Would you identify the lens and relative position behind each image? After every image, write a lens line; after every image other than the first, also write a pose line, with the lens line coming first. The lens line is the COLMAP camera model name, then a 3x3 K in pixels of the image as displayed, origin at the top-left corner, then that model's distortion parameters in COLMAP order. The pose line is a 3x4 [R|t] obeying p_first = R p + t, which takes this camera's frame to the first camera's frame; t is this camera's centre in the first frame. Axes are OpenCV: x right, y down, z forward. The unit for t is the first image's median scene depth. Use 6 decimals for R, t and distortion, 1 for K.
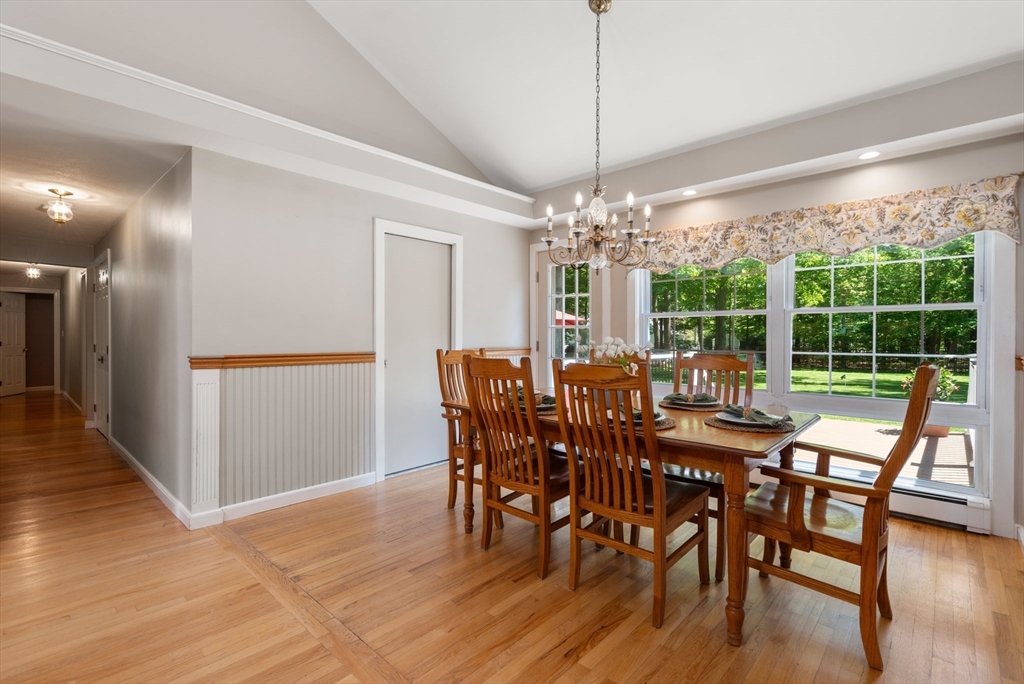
lens RADIAL K [[471.8, 0, 508.8], [0, 471.8, 337.8], [0, 0, 1]] dist [-0.008572, 0.002329]
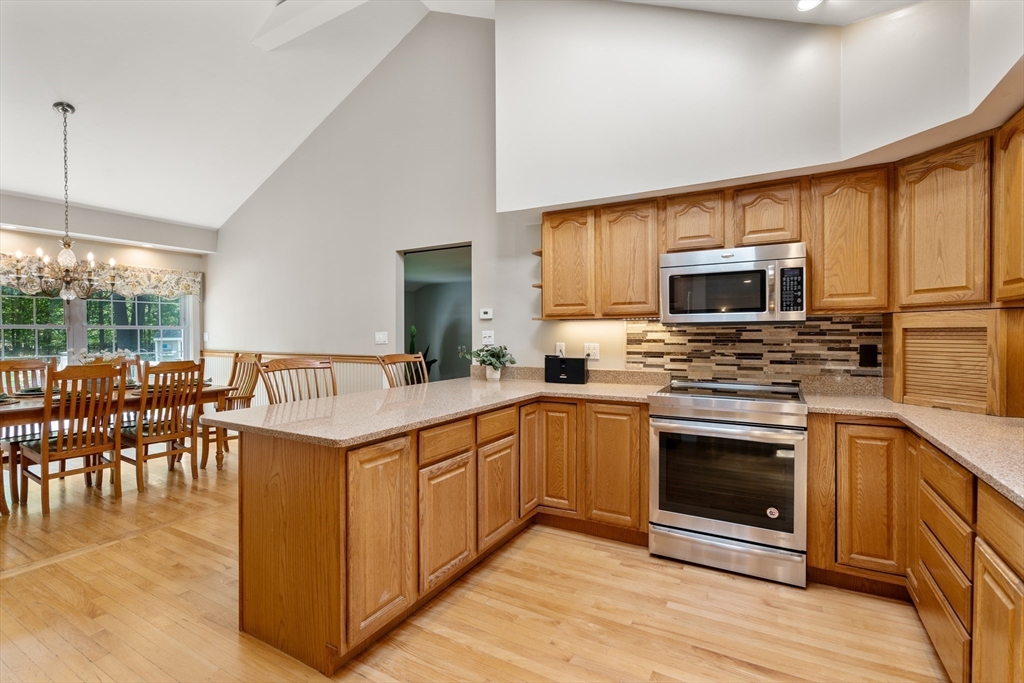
lens RADIAL K [[471.8, 0, 509.3], [0, 471.8, 337.0], [0, 0, 1]] dist [-0.008572, 0.002329]
pose [[-0.230964, -0.010955, 0.972901, -1.344855], [0.006700, 0.999895, 0.012849, -0.041372], [-0.972939, 0.009486, -0.230866, 0.043848]]
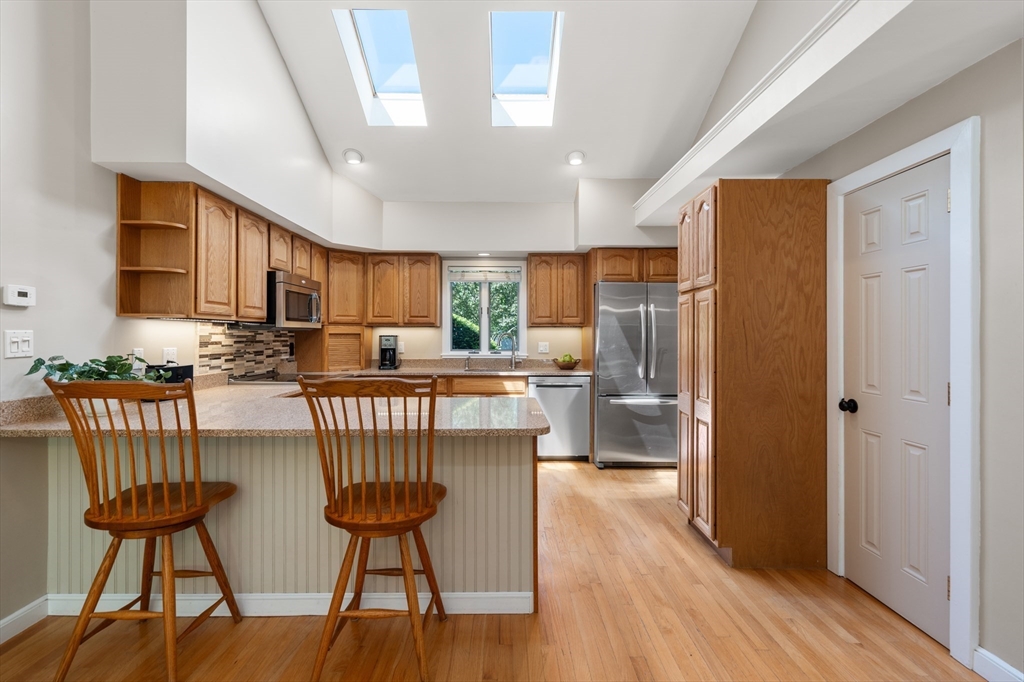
lens RADIAL K [[471.8, 0, 506.5], [0, 471.8, 334.7], [0, 0, 1]] dist [-0.008572, 0.002329]
pose [[-0.722647, -0.004815, -0.691201, -0.080868], [-0.006007, 0.999982, -0.000686, -0.039428], [0.691191, 0.003656, -0.722663, 0.748188]]
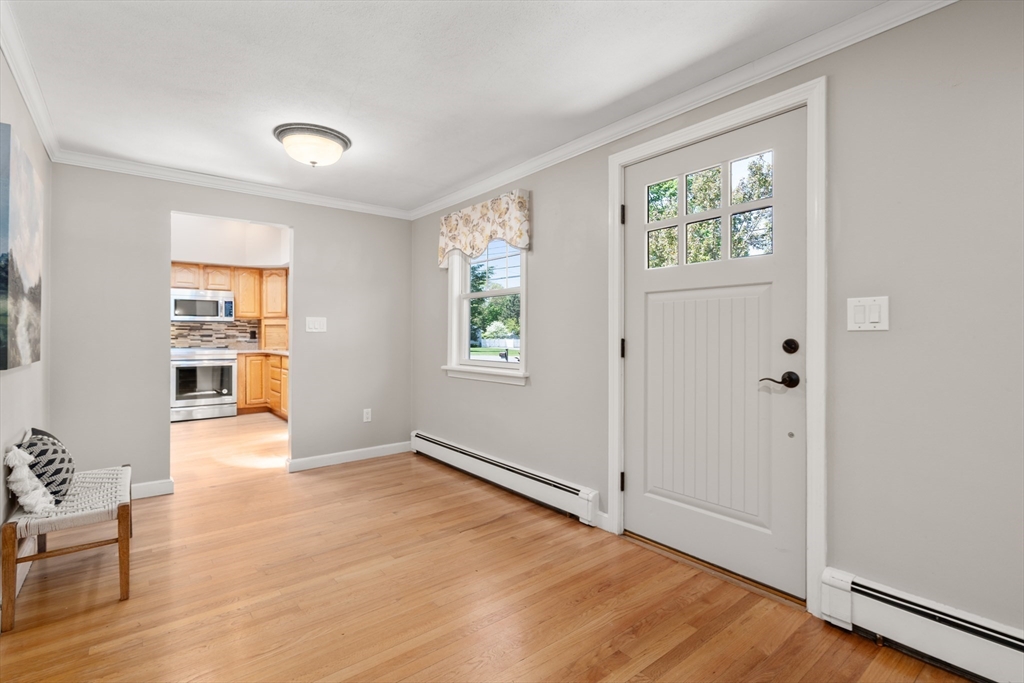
lens RADIAL K [[471.8, 0, 505.2], [0, 471.8, 341.0], [0, 0, 1]] dist [-0.008572, 0.002329]
pose [[-0.989507, -0.005343, 0.144386, -2.257117], [-0.003322, 0.999893, 0.014233, 0.002959], [-0.144447, 0.013604, -0.989419, 1.369000]]
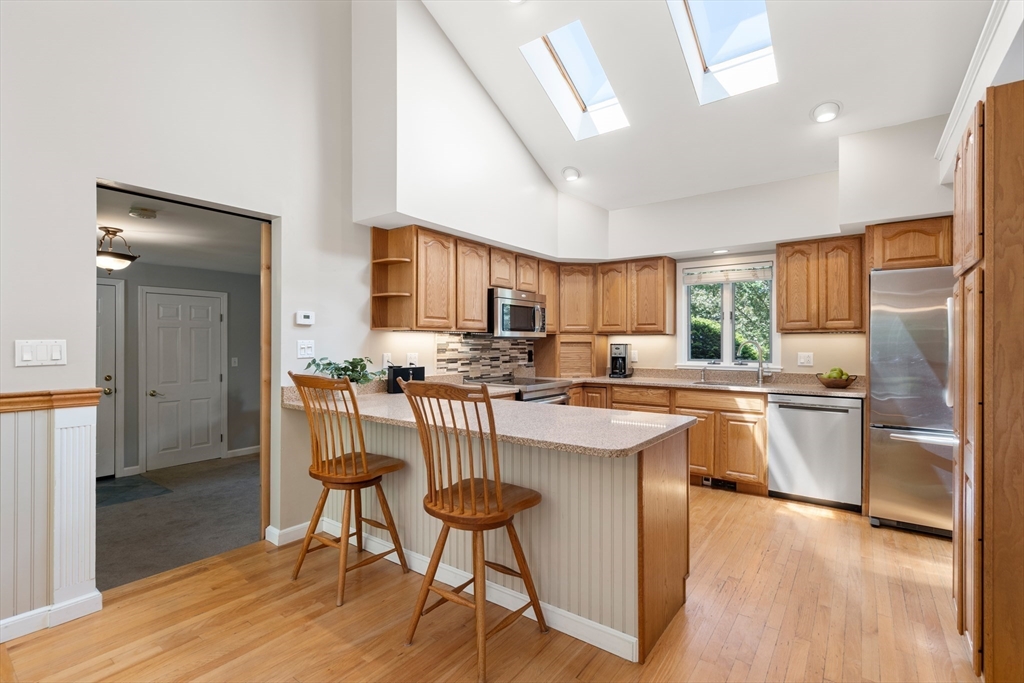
lens RADIAL K [[471.8, 0, 509.4], [0, 471.8, 341.0], [0, 0, 1]] dist [-0.008572, 0.002329]
pose [[-0.993776, -0.004758, -0.111297, -0.365964], [-0.004603, 0.999988, -0.001657, -0.040690], [0.111304, -0.001134, -0.993786, 0.859586]]
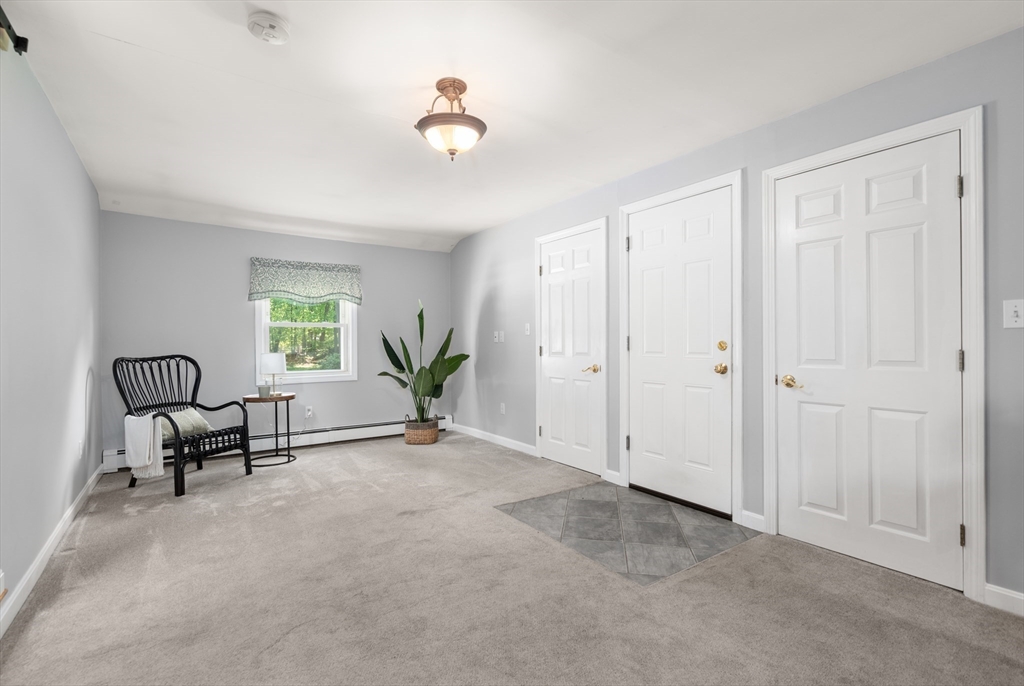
lens RADIAL K [[471.8, 0, 514.3], [0, 471.8, 344.5], [0, 0, 1]] dist [-0.008572, 0.002329]
pose [[0.201962, 0.000417, 0.979393, -0.188002], [0.003967, 0.999991, -0.001244, 0.087829], [-0.979385, 0.004137, 0.201959, -0.683702]]
